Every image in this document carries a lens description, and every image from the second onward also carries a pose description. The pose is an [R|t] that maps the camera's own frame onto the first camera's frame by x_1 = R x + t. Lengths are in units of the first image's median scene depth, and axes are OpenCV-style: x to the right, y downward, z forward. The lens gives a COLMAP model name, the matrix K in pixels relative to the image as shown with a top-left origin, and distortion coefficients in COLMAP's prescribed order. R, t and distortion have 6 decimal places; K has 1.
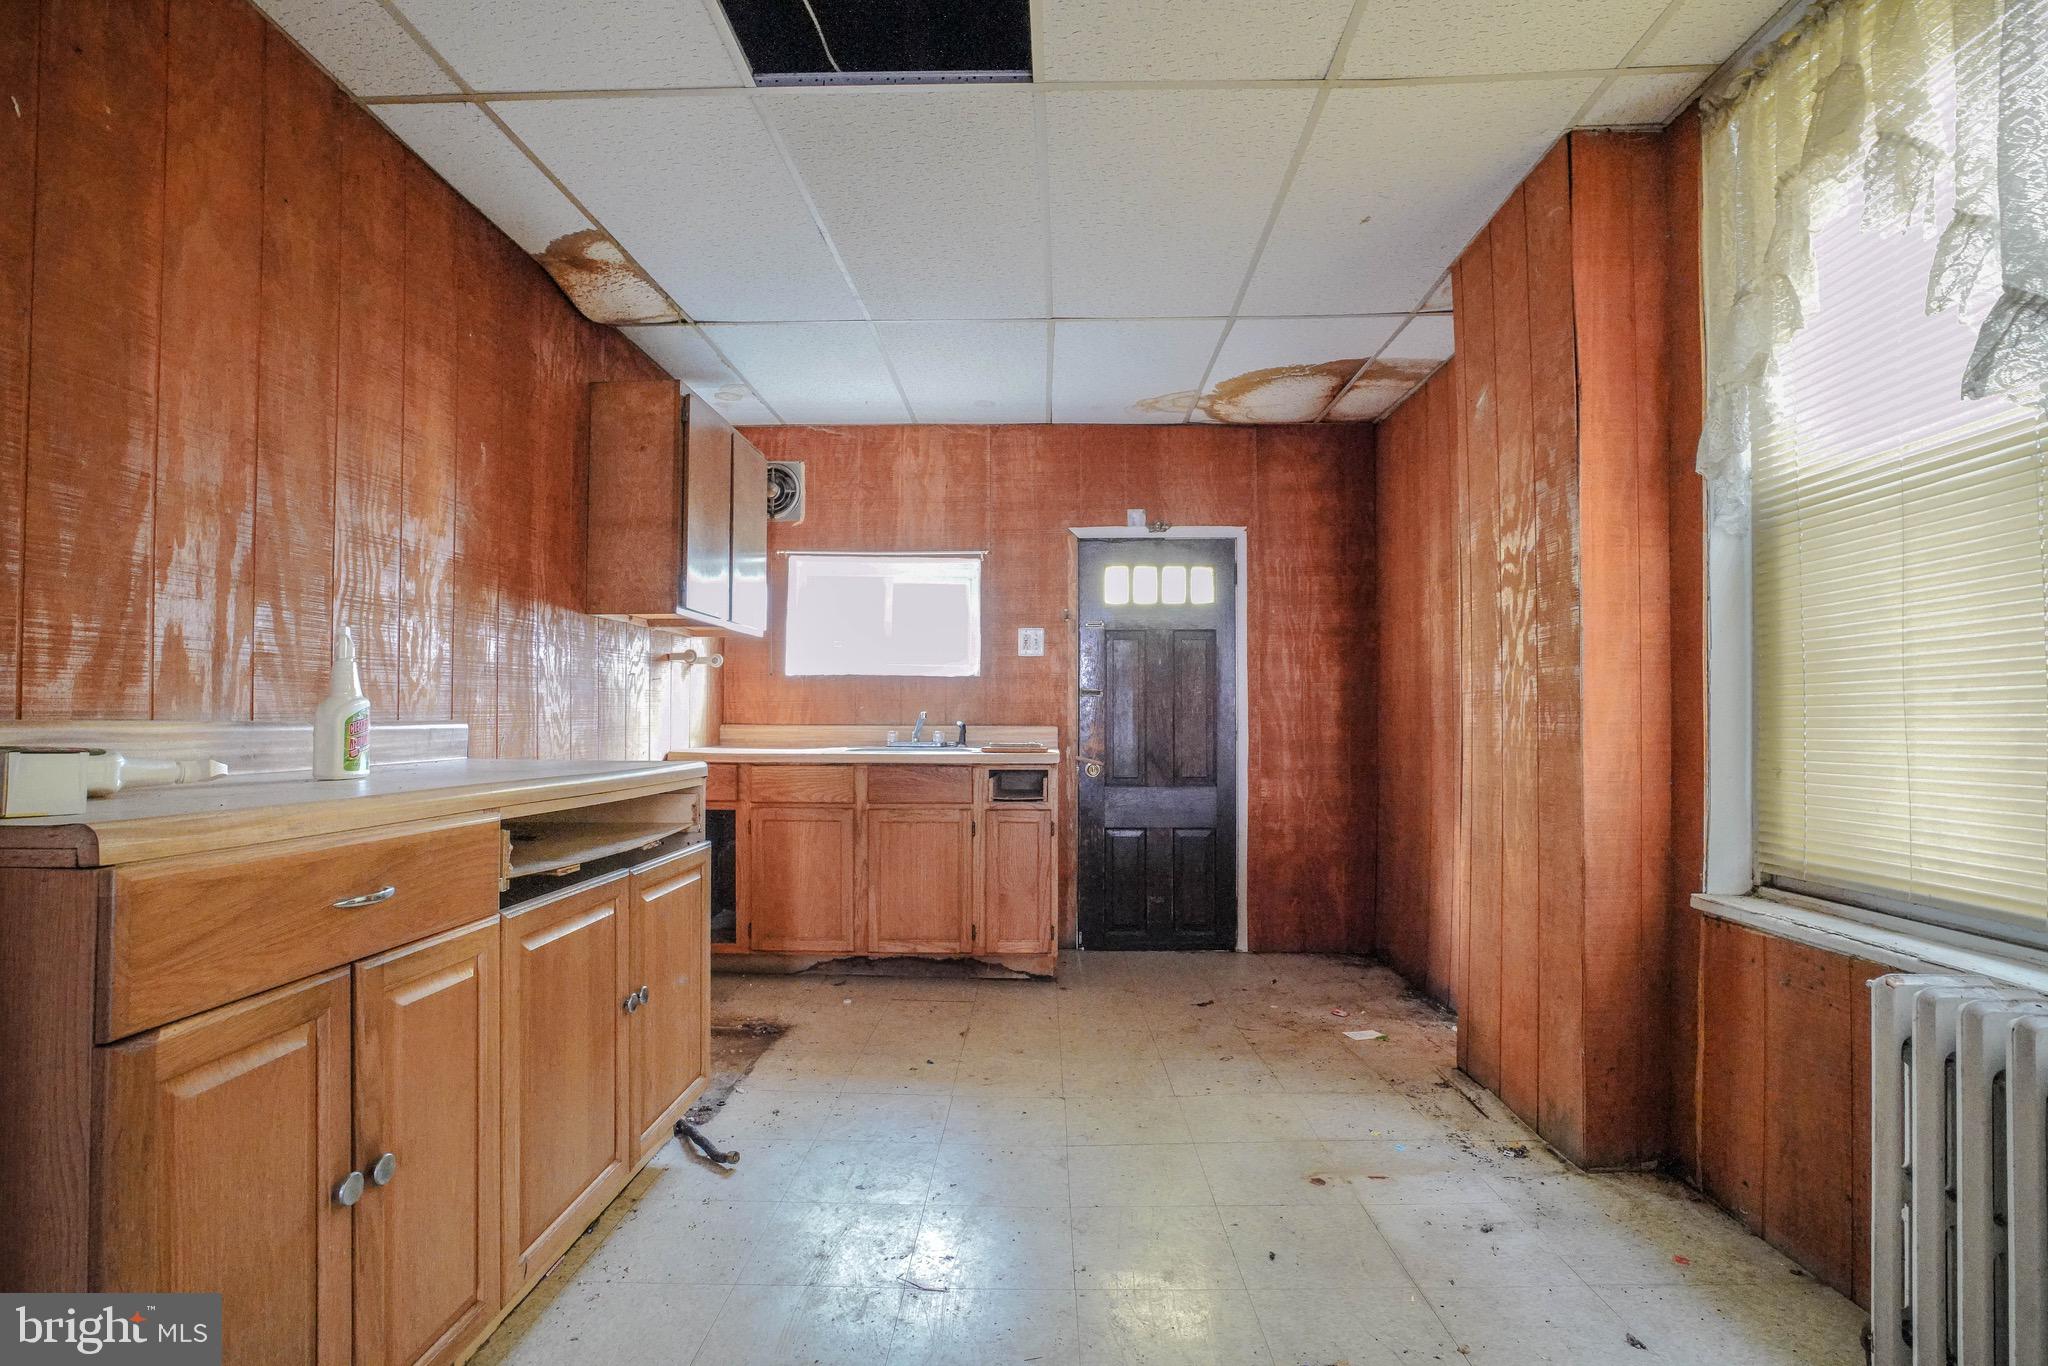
lens RADIAL K [[943.7, 0, 1013.4], [0, 943.7, 691.2], [0, 0, 1]] dist [-0.052871, 0.019460]
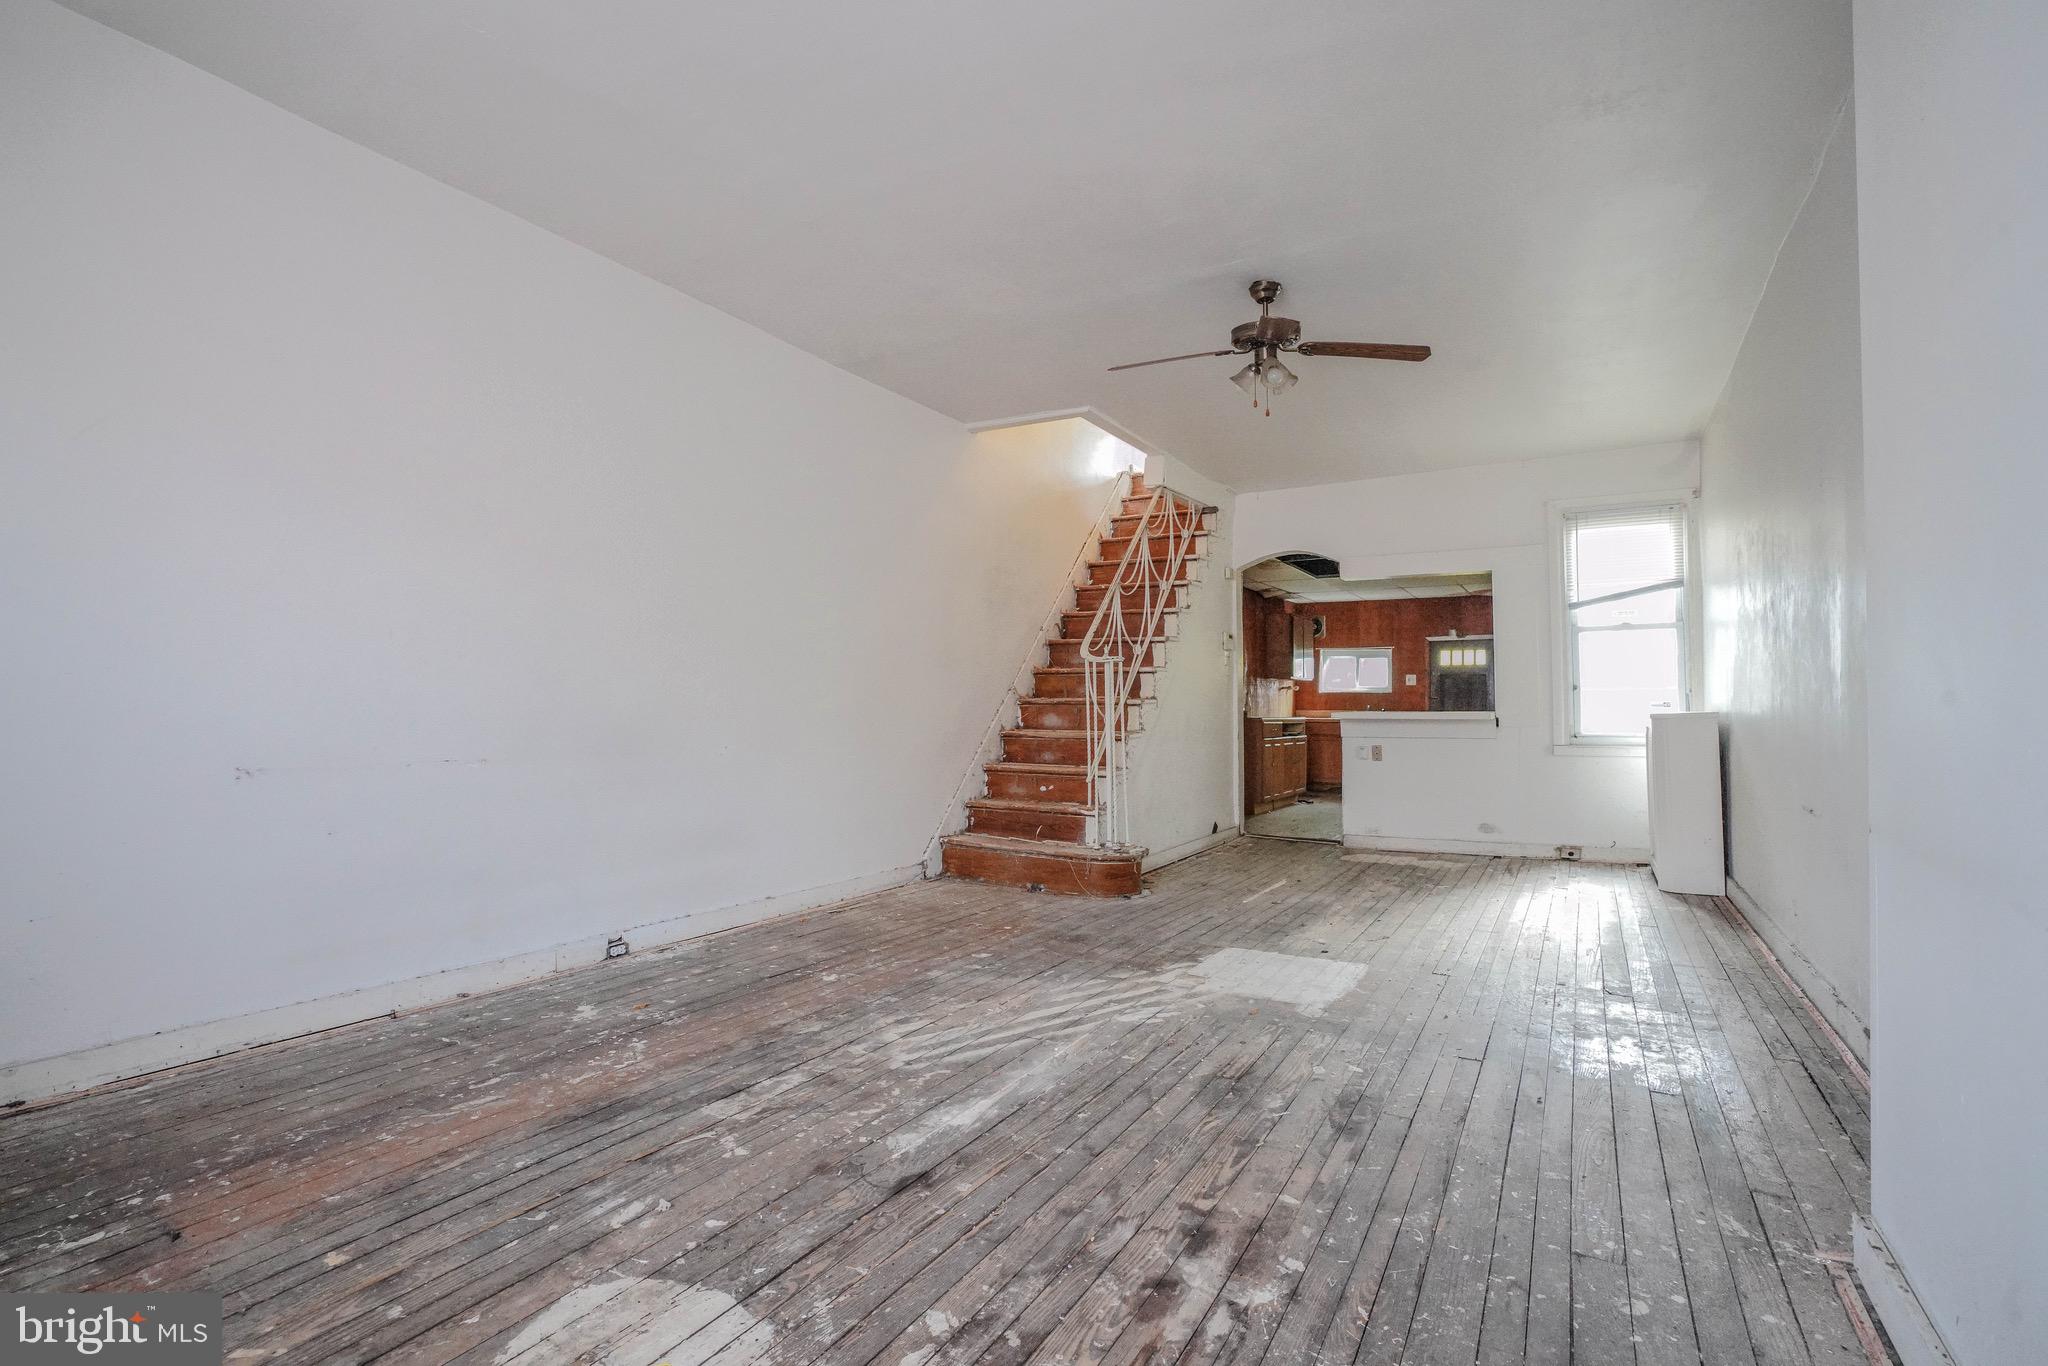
lens RADIAL K [[943.7, 0, 1032.6], [0, 943.7, 684.3], [0, 0, 1]] dist [-0.052871, 0.019460]
pose [[0.875579, -0.008978, -0.482992, 0.363973], [0.005256, 0.999945, -0.009059, -0.021221], [0.483047, 0.005394, 0.875578, -1.871467]]
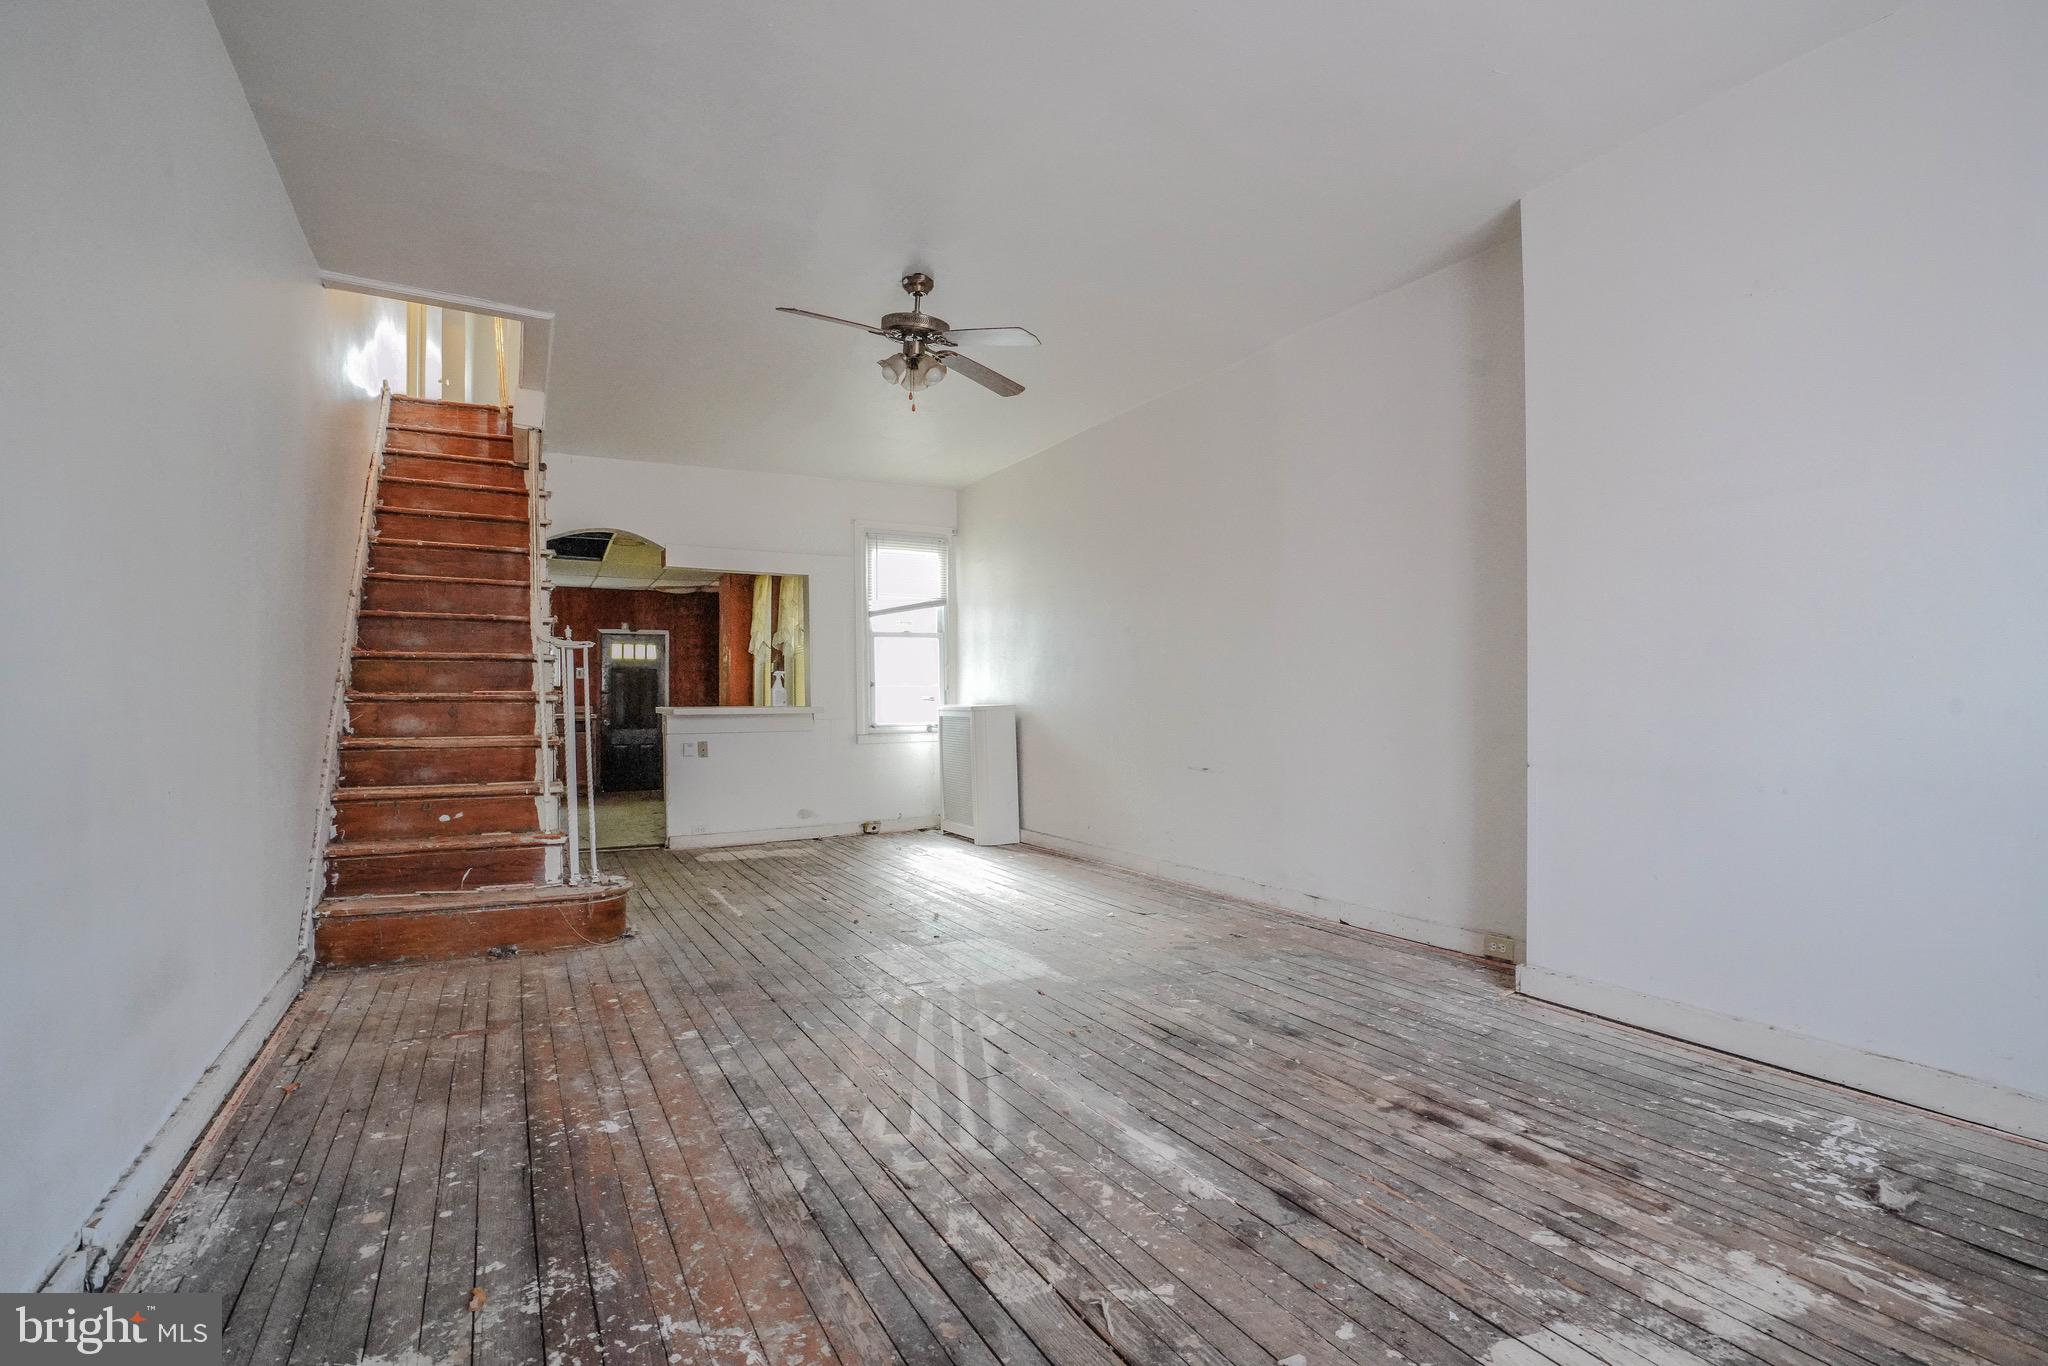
lens RADIAL K [[943.7, 0, 1033.2], [0, 943.7, 695.9], [0, 0, 1]] dist [-0.052871, 0.019460]
pose [[0.859845, -0.000526, 0.510554, -0.219649], [-0.005635, 0.999929, 0.010521, -0.023744], [-0.510523, -0.011923, 0.859781, -1.810734]]
